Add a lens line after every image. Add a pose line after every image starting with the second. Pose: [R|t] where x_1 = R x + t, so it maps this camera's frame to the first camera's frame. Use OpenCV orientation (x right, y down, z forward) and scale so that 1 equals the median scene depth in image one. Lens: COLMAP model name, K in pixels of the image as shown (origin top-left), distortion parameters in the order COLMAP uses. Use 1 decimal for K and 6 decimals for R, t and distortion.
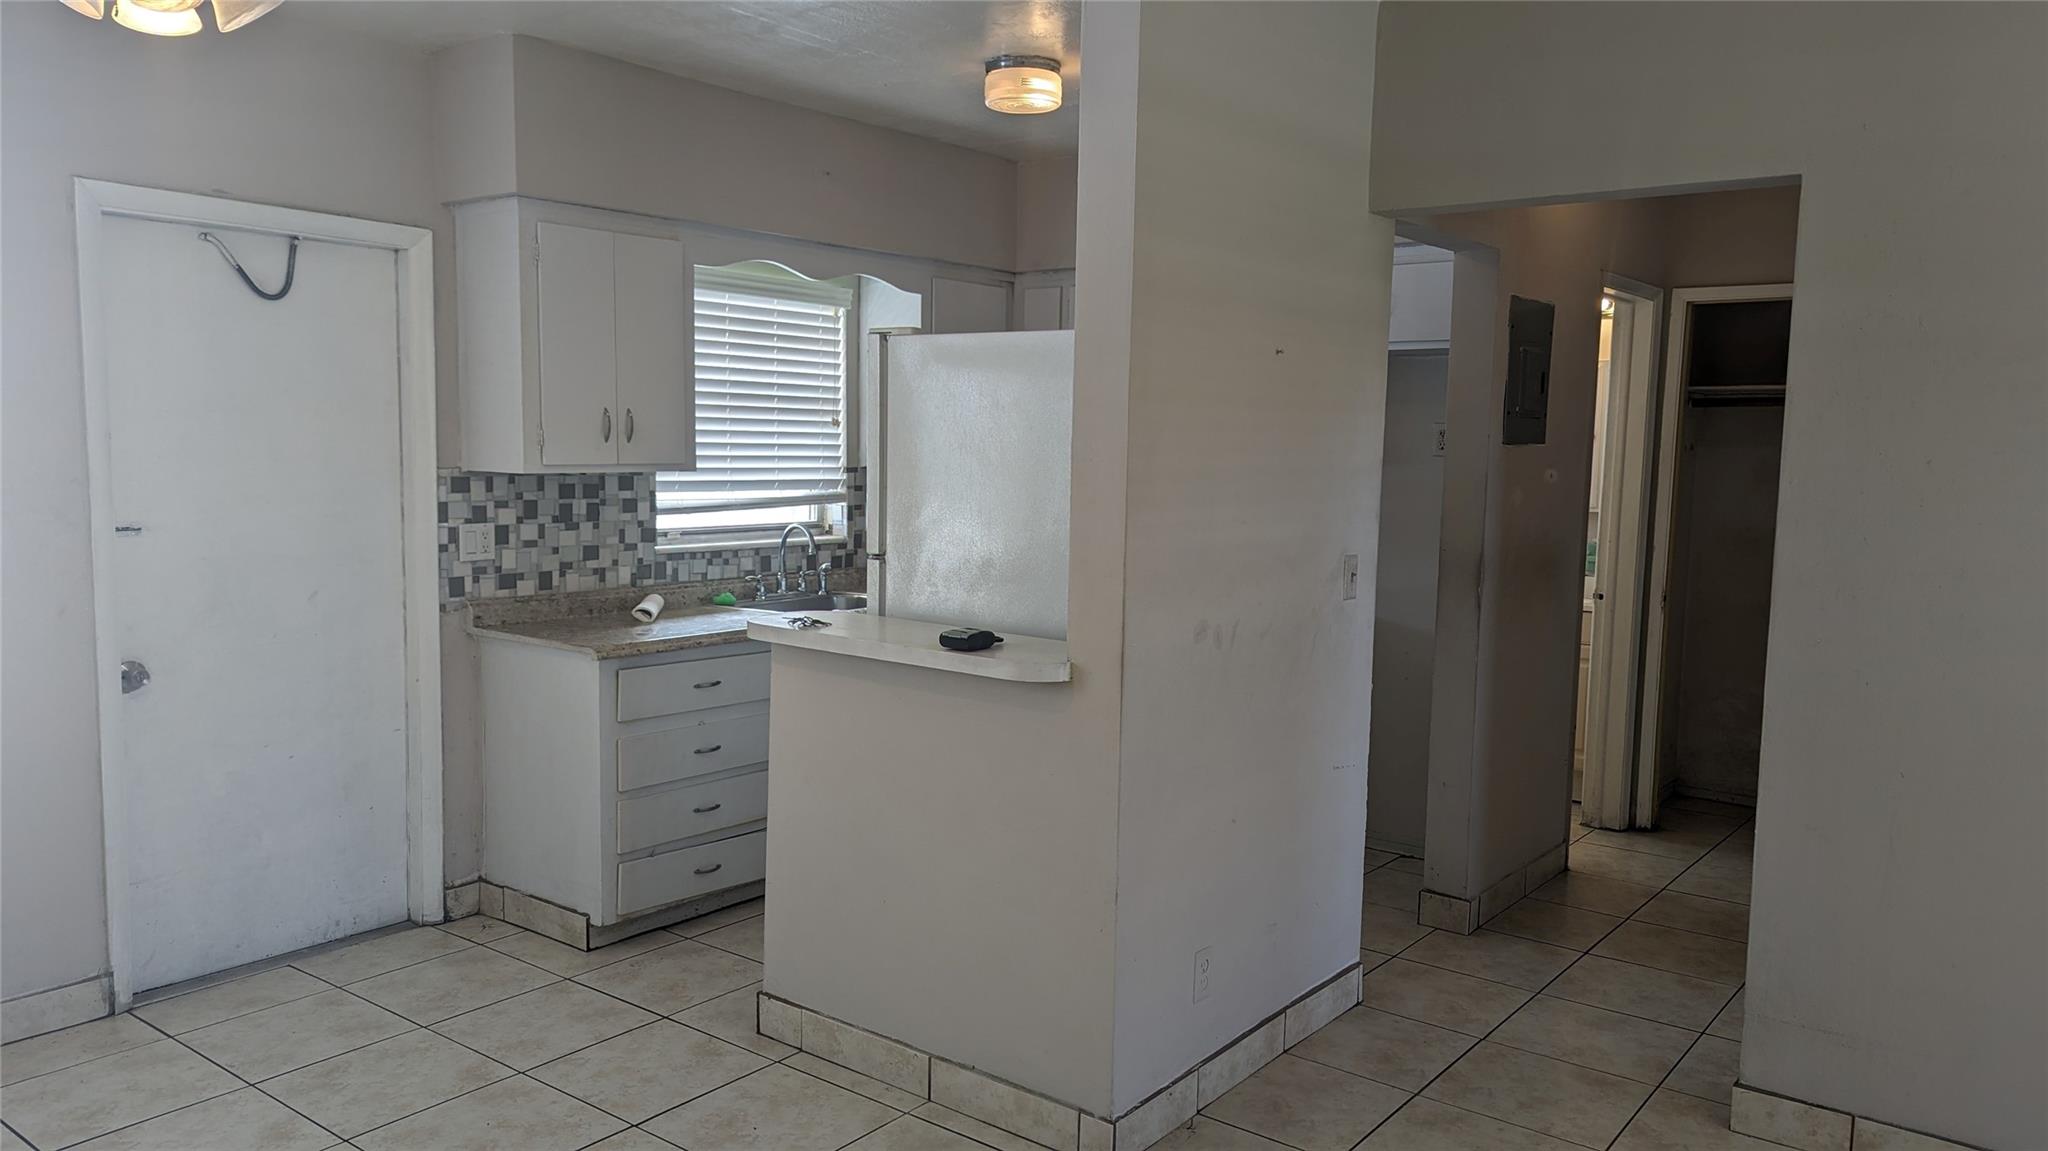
lens RADIAL K [[1481.4, 0, 1024.0], [0, 1481.4, 575.5], [0, 0, 1]] dist [0.026372, -0.007653]
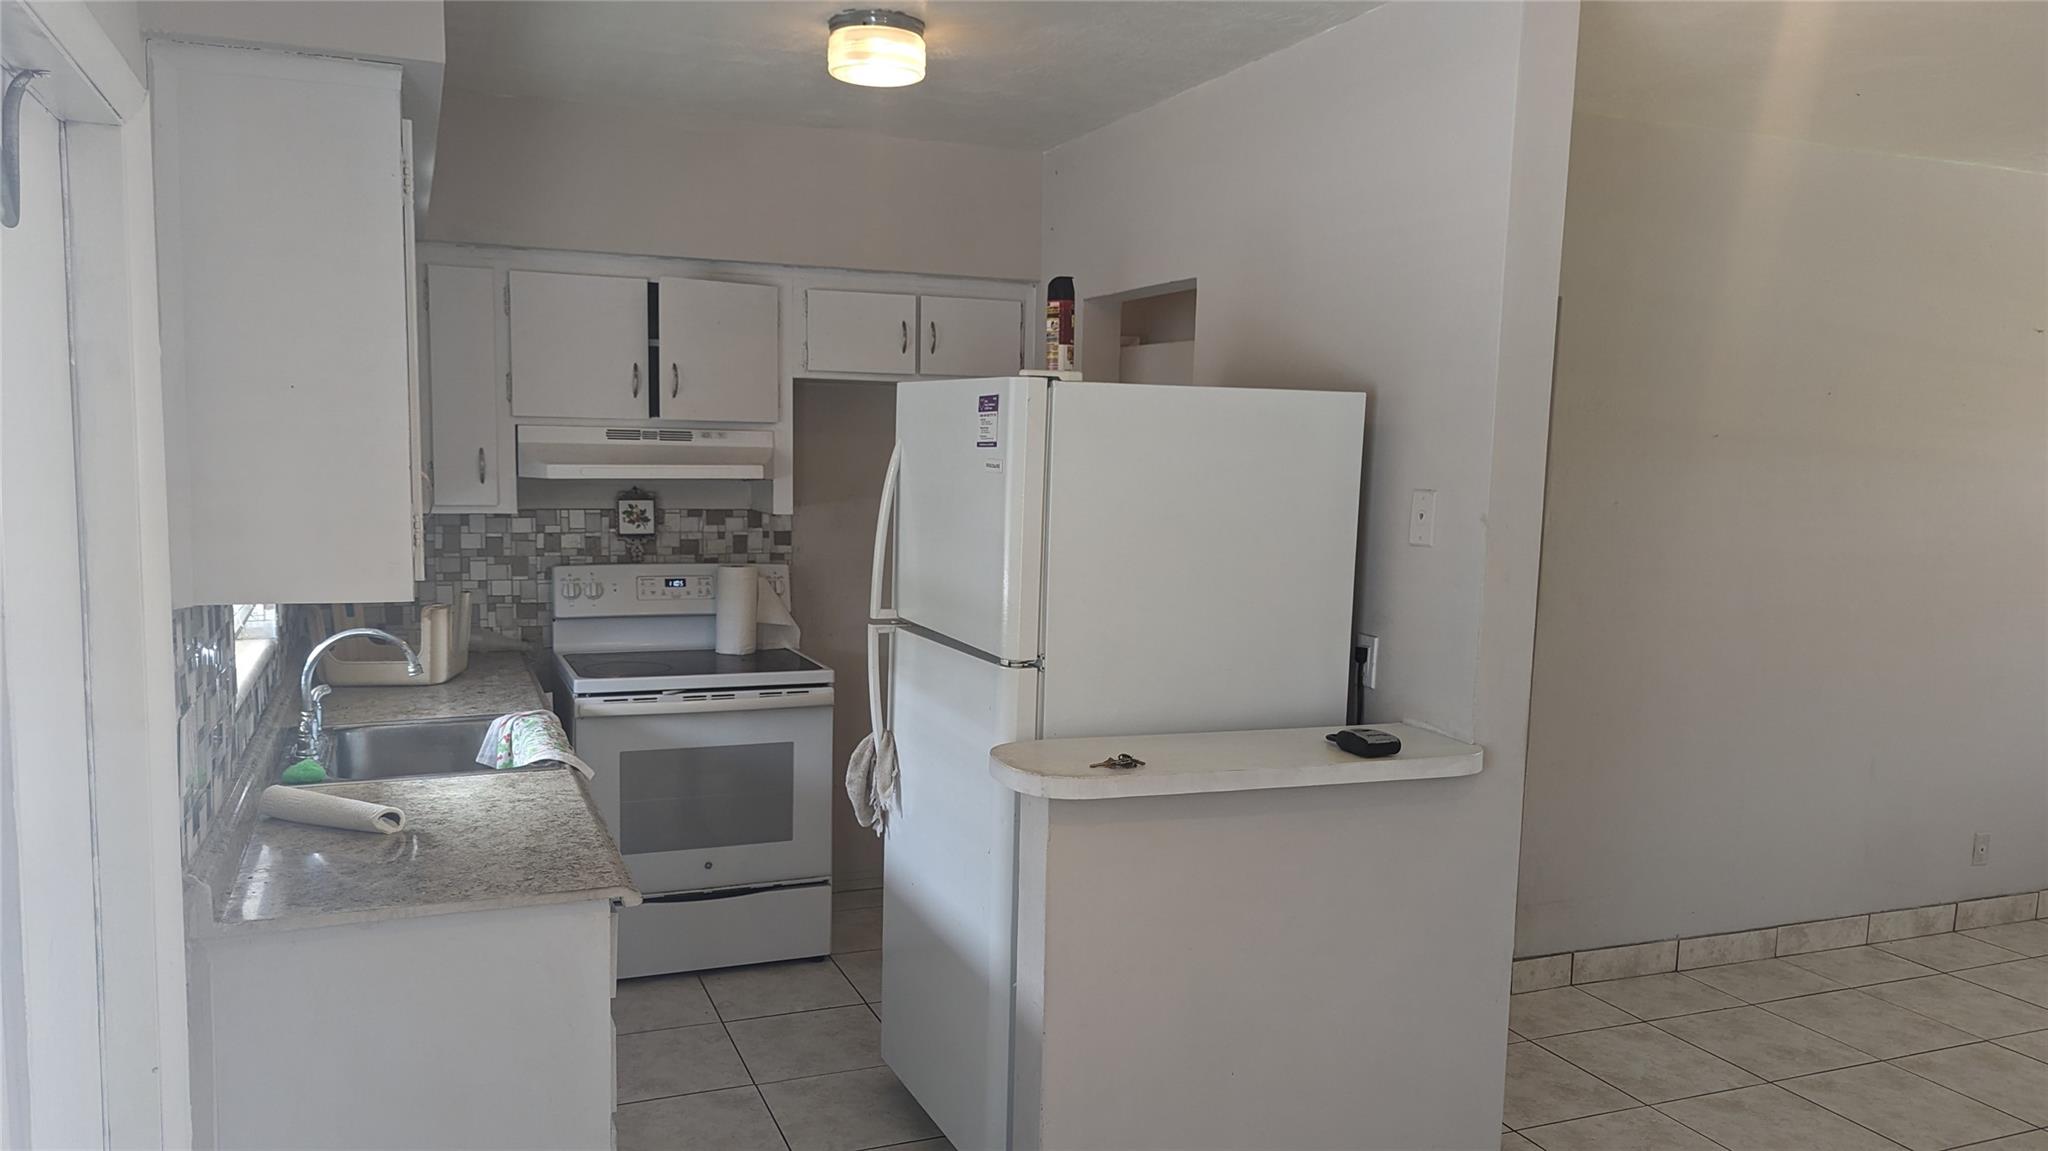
lens RADIAL K [[1459.2, 0, 1027.7], [0, 1459.2, 594.7], [0, 0, 1]] dist [0.067026, -0.057933]
pose [[0.492958, -0.098327, 0.864479, -0.645616], [0.065947, 0.994958, 0.075562, -0.091251], [-0.867550, 0.019761, 0.496957, 0.521568]]
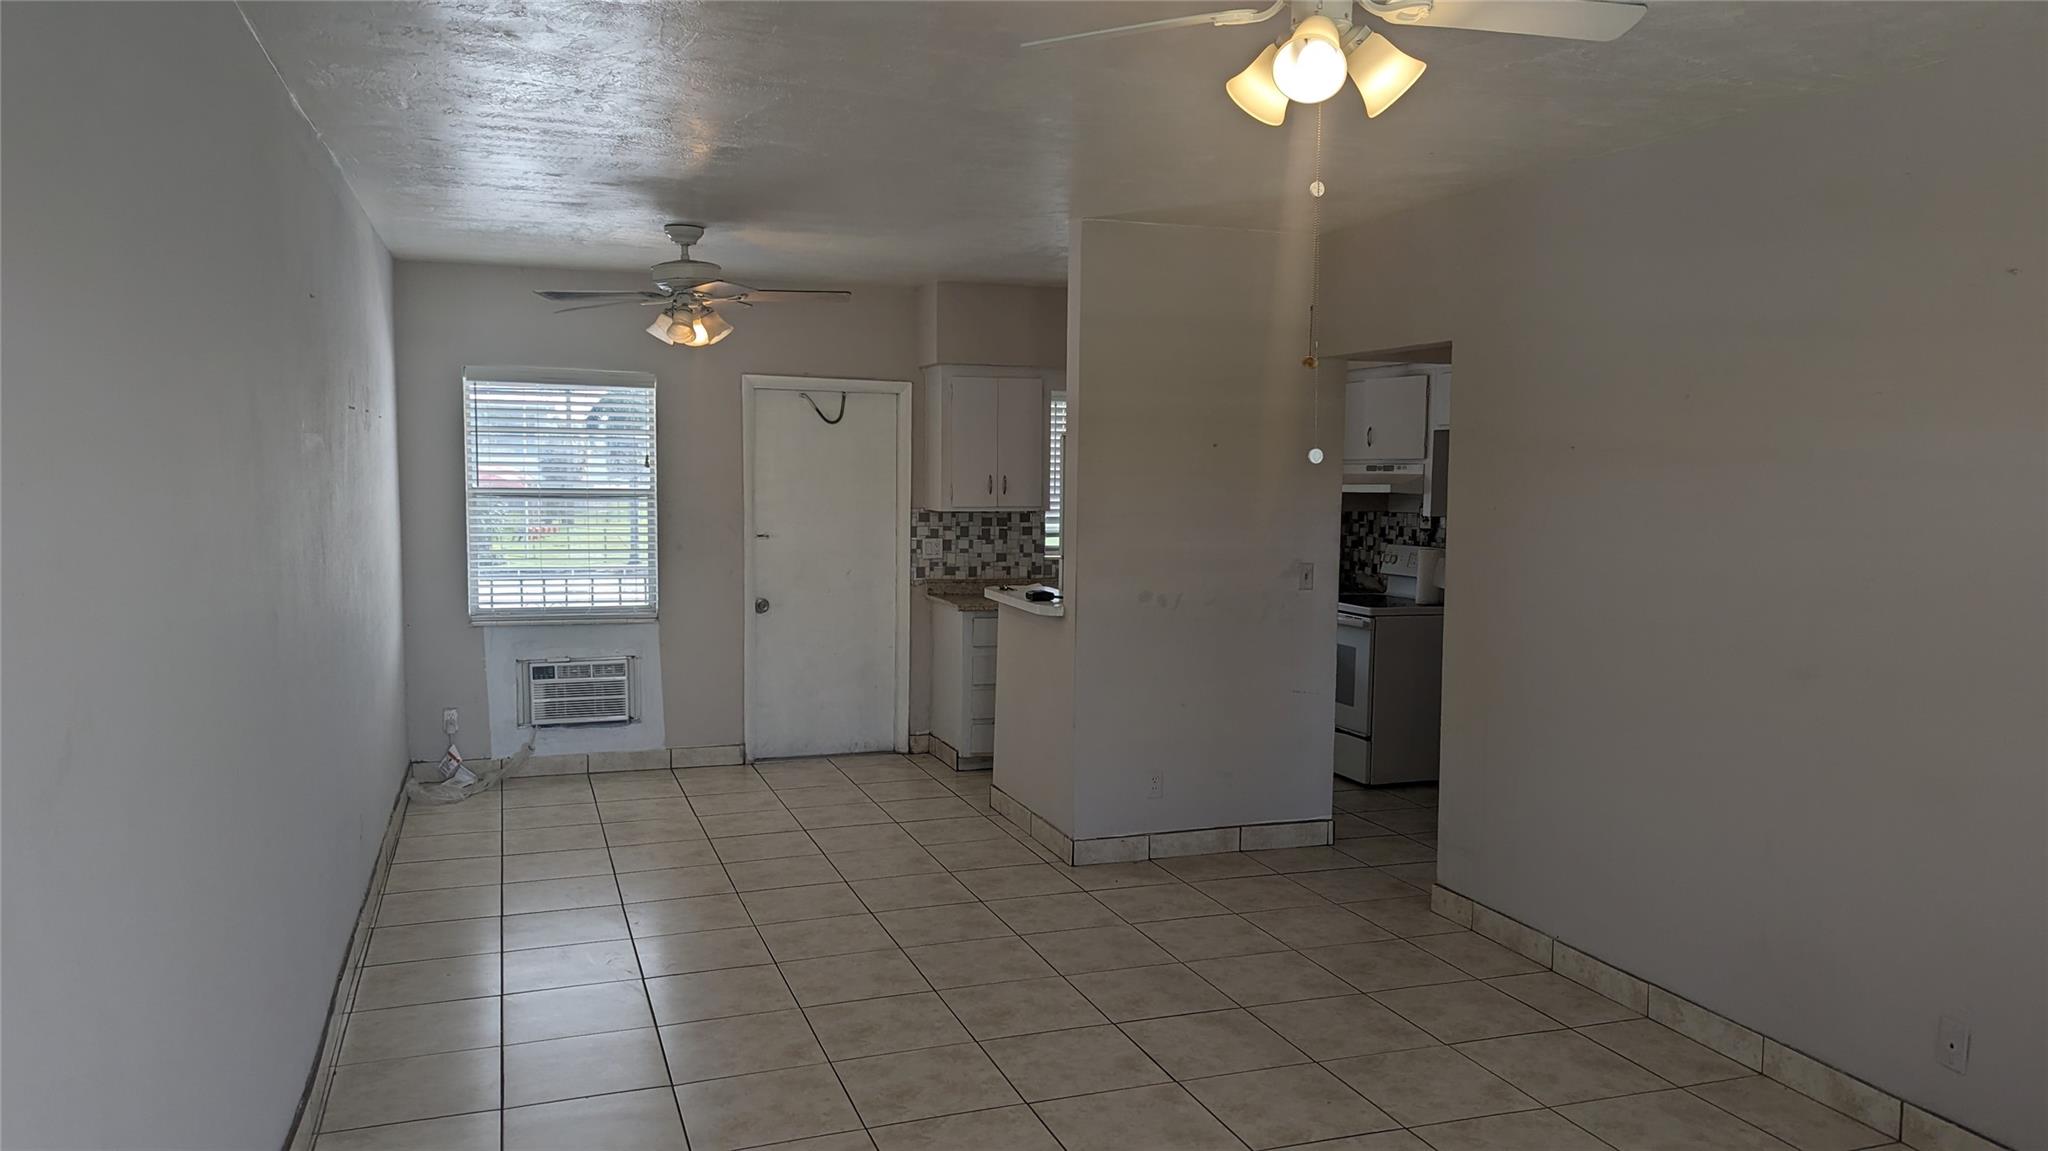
lens RADIAL K [[1465.0, 0, 1017.5], [0, 1465.0, 587.8], [0, 0, 1]] dist [0.093519, -0.113892]
pose [[0.840161, 0.035689, -0.541161, 0.702707], [-0.046640, 0.998890, -0.006534, 0.032943], [0.540327, 0.030730, 0.840894, -0.465094]]
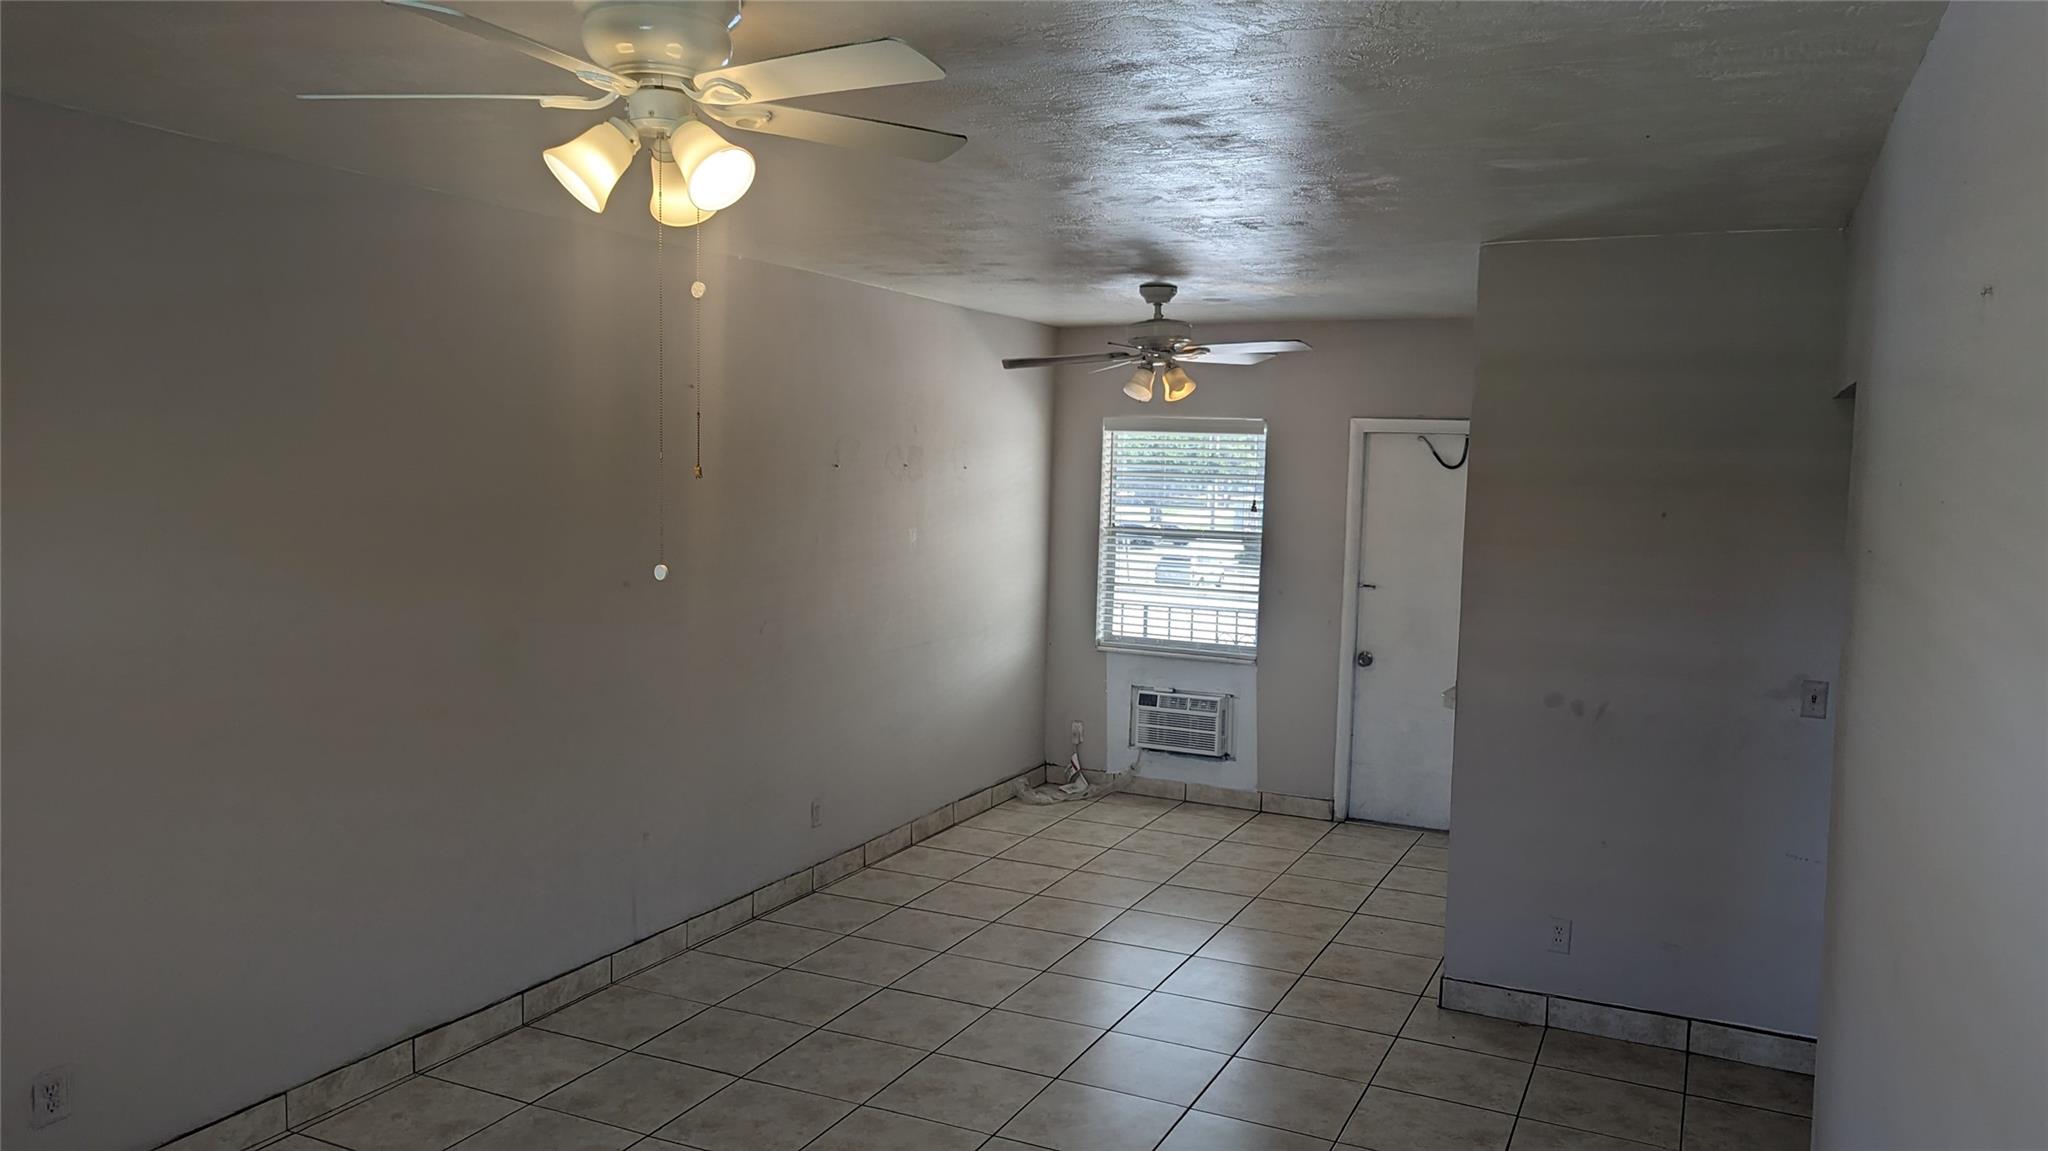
lens RADIAL K [[1465.0, 0, 1017.5], [0, 1465.0, 587.8], [0, 0, 1]] dist [0.093519, -0.113892]
pose [[0.213282, 0.074380, -0.974155, 1.041848], [-0.114259, 0.992154, 0.050738, -0.064200], [0.970286, 0.100485, 0.220108, 0.087699]]
